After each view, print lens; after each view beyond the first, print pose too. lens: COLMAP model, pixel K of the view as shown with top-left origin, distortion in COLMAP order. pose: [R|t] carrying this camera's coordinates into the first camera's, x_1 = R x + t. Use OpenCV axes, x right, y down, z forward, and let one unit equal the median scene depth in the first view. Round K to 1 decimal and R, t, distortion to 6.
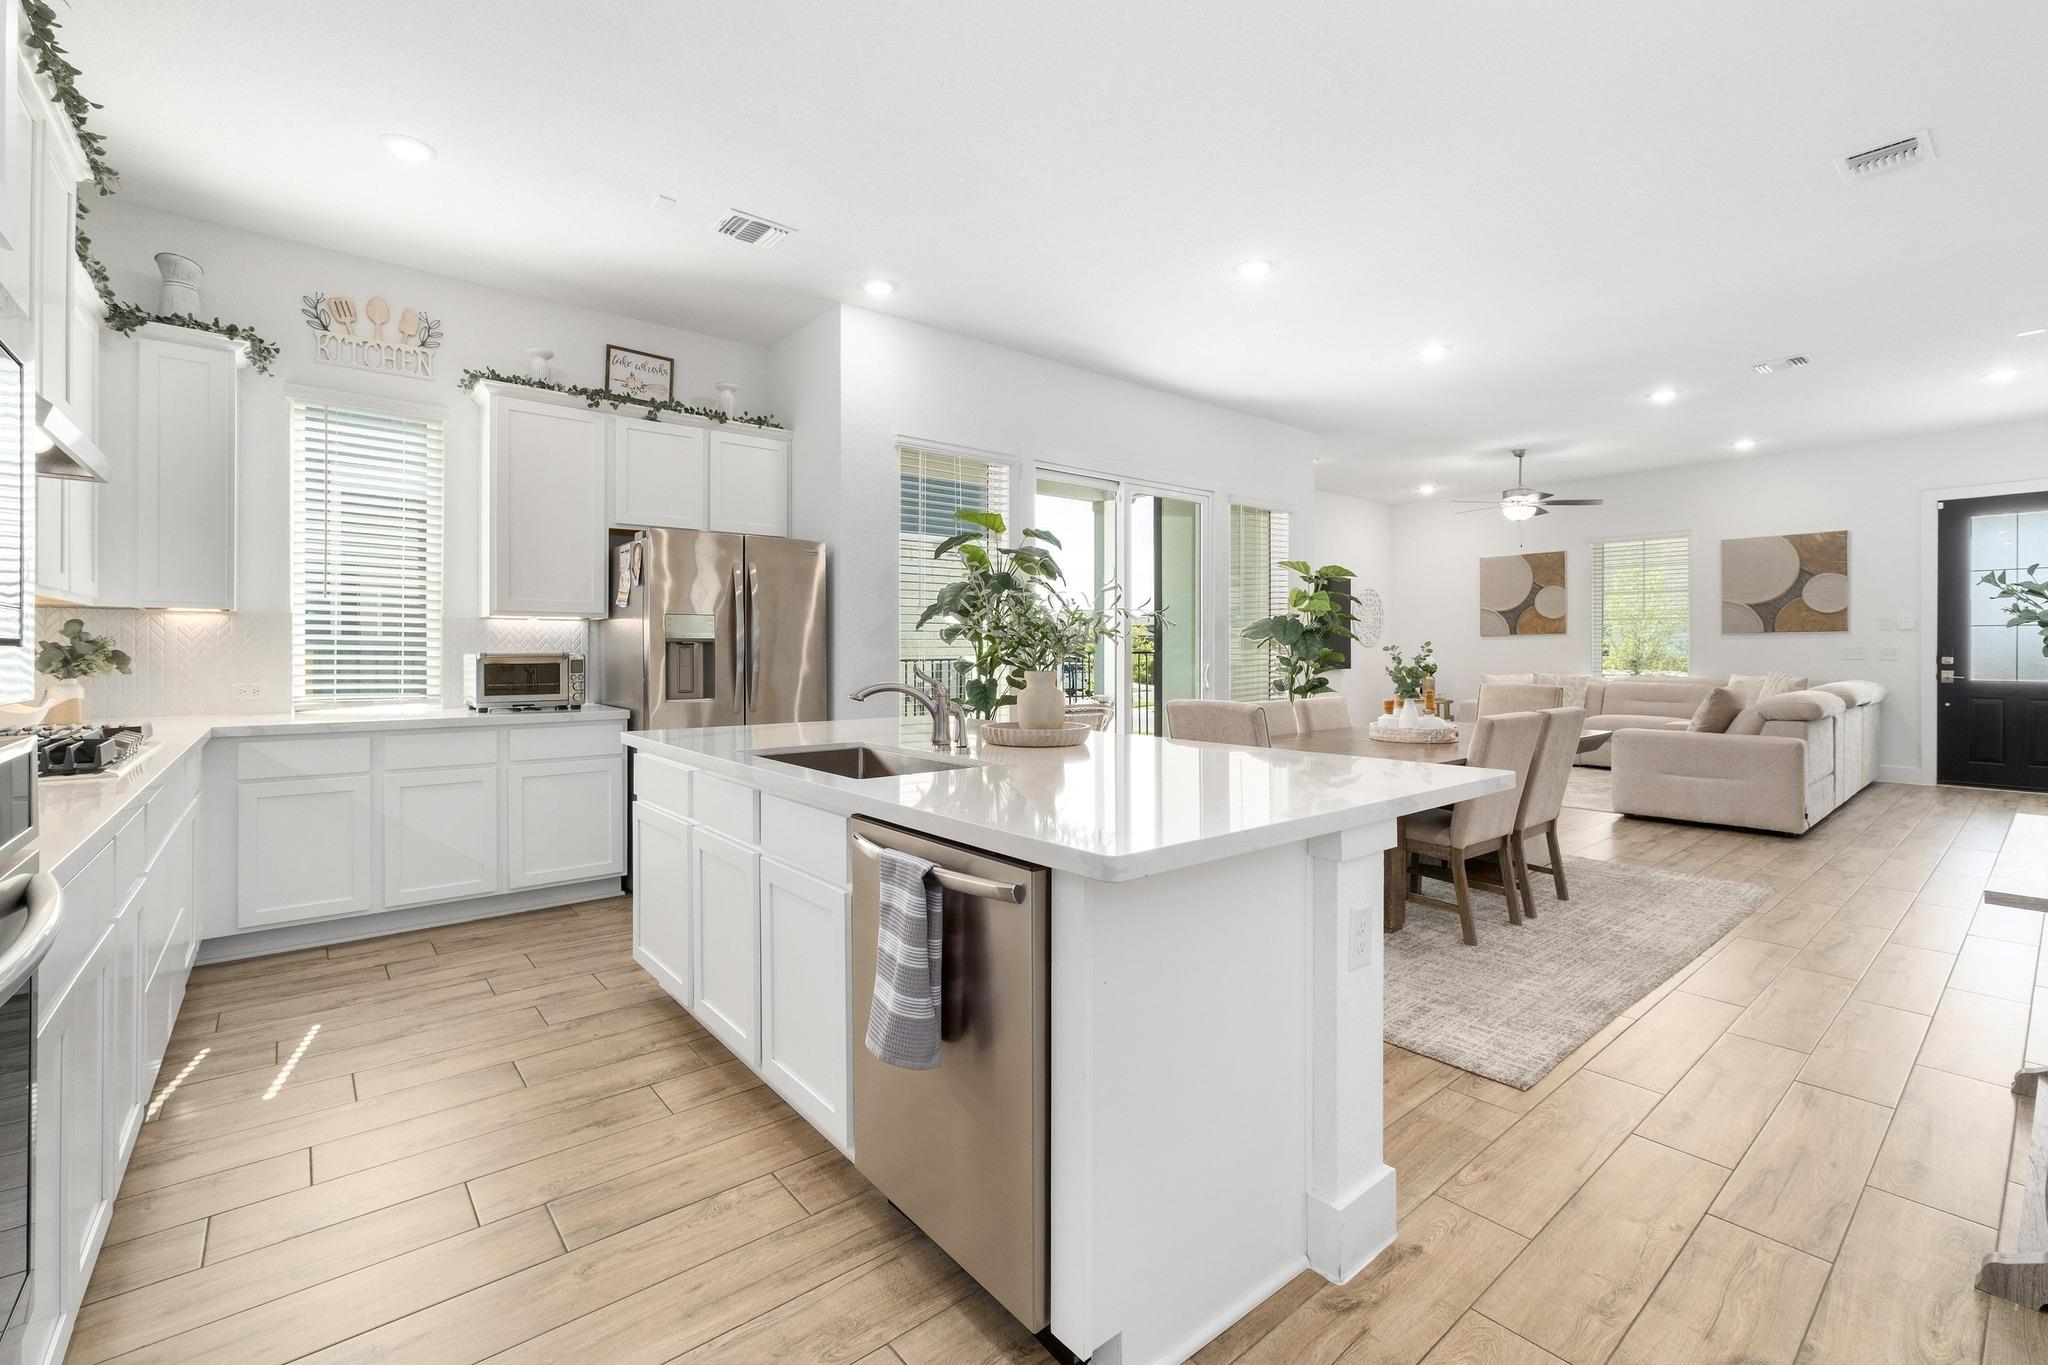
lens RADIAL K [[885.8, 0, 1021.2], [0, 885.8, 657.0], [0, 0, 1]] dist [-0.008544, 0.000820]
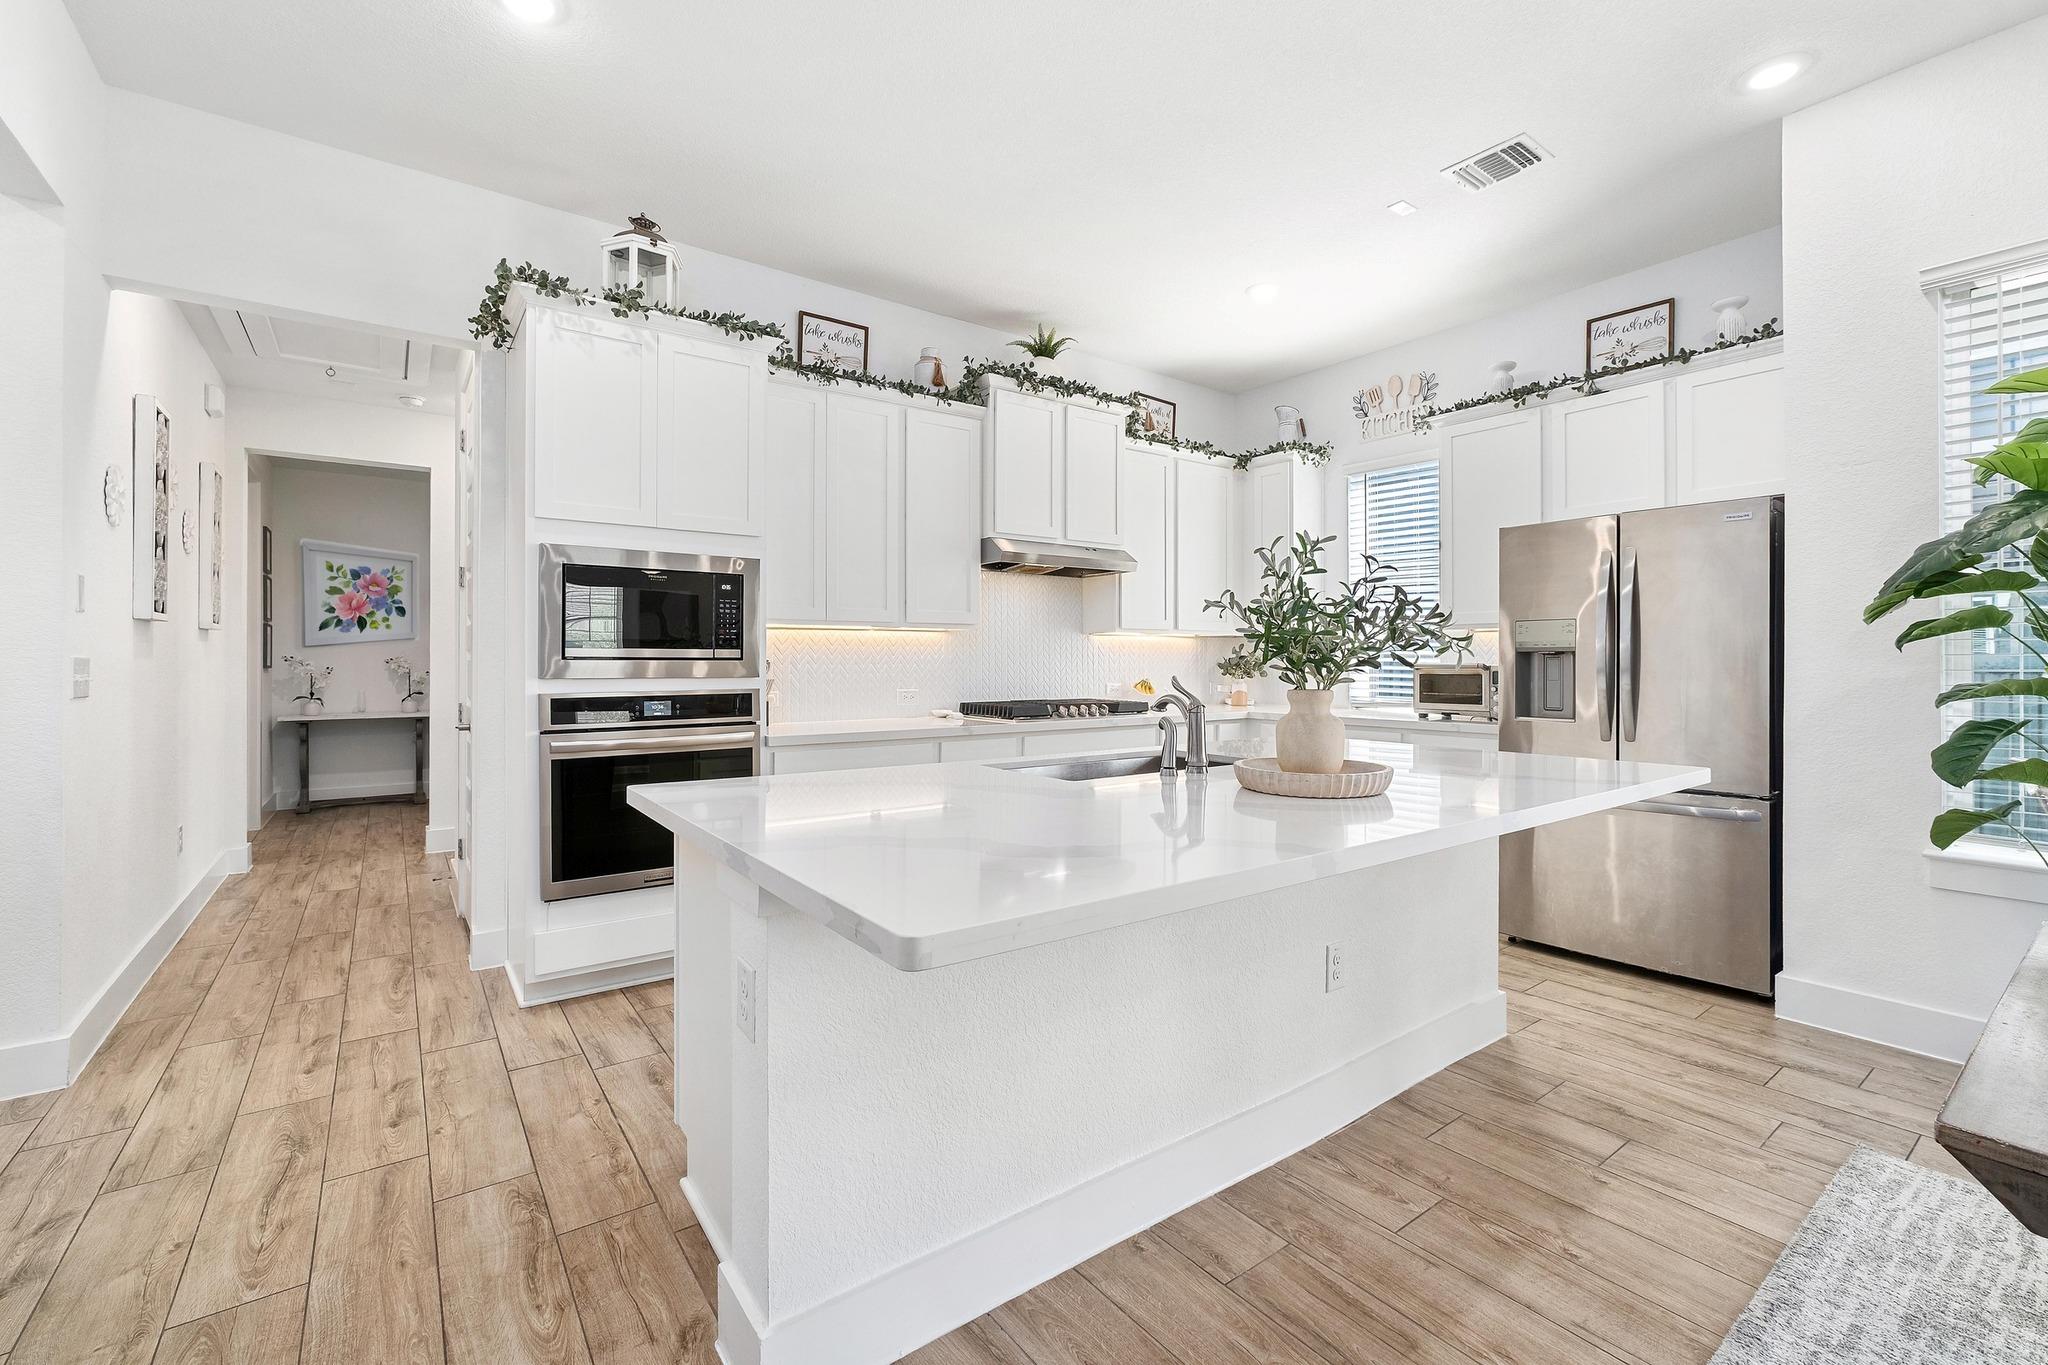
lens RADIAL K [[872.6, 0, 1027.5], [0, 872.6, 658.6], [0, 0, 1]] dist [0.001752, 0.000414]
pose [[-0.056130, -0.003736, -0.998416, 0.303581], [-0.003600, 0.999987, -0.003540, -0.003466], [0.998417, 0.003395, -0.056143, 0.328283]]
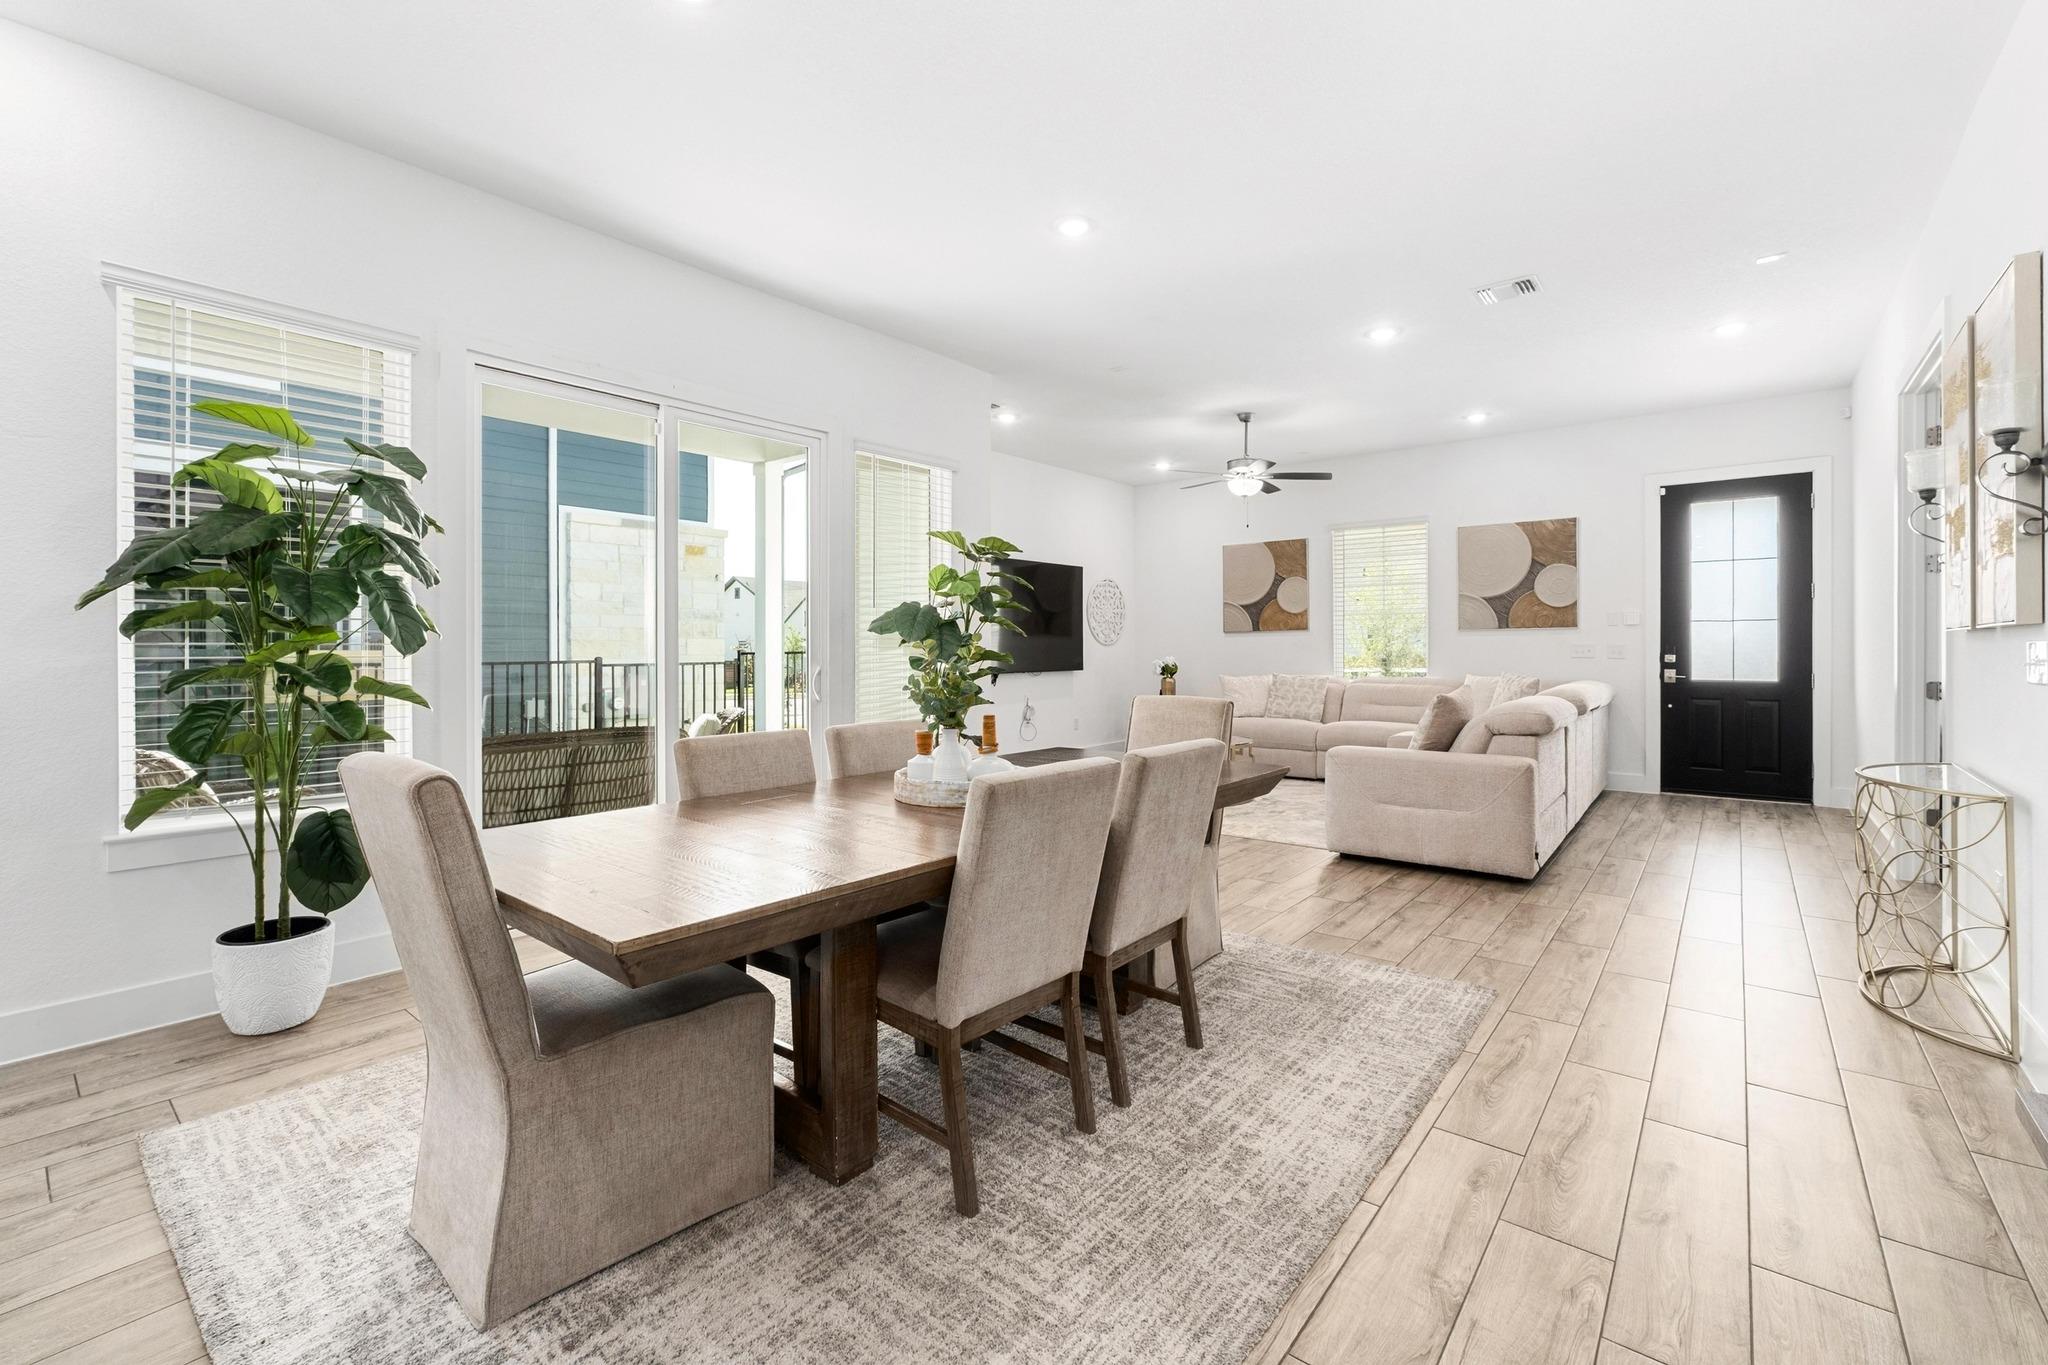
lens RADIAL K [[868.6, 0, 1030.2], [0, 868.6, 657.9], [0, 0, 1]] dist [-0.027270, 0.008636]
pose [[0.981445, -0.004306, 0.191696, 0.240691], [0.004029, 0.999990, 0.001839, -0.001146], [-0.191702, -0.001033, 0.981453, 0.265551]]
